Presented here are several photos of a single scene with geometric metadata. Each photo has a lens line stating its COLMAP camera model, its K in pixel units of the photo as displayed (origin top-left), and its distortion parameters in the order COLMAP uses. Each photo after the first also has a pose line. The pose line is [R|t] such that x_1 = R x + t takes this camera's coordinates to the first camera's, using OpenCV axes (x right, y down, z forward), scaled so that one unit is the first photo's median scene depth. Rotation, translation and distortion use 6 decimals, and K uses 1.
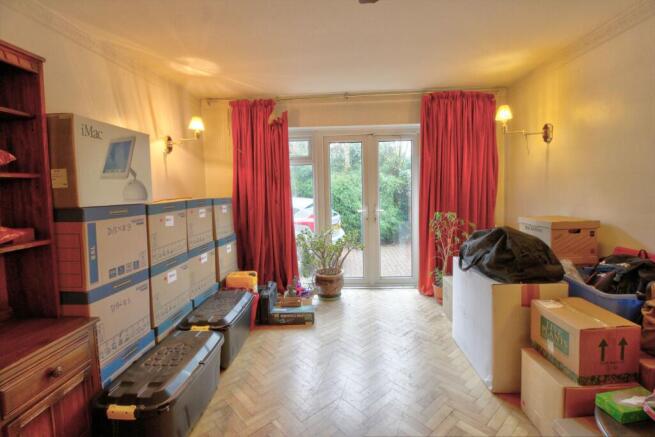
lens RADIAL K [[303.9, 0, 325.3], [0, 303.9, 213.5], [0, 0, 1]] dist [-0.001526, -0.005714]
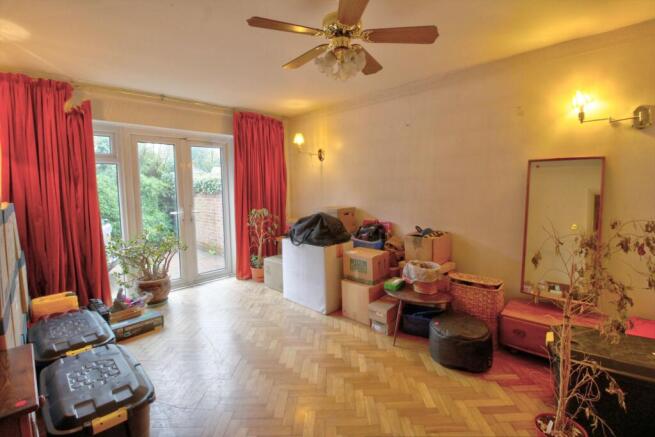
lens RADIAL K [[303.9, 0, 331.8], [0, 303.9, 216.9], [0, 0, 1]] dist [-0.001526, -0.005714]
pose [[0.666174, -0.065751, 0.742892, -0.352560], [0.066770, 0.997364, 0.028399, 0.013169], [-0.742801, 0.030684, 0.668808, -0.075418]]
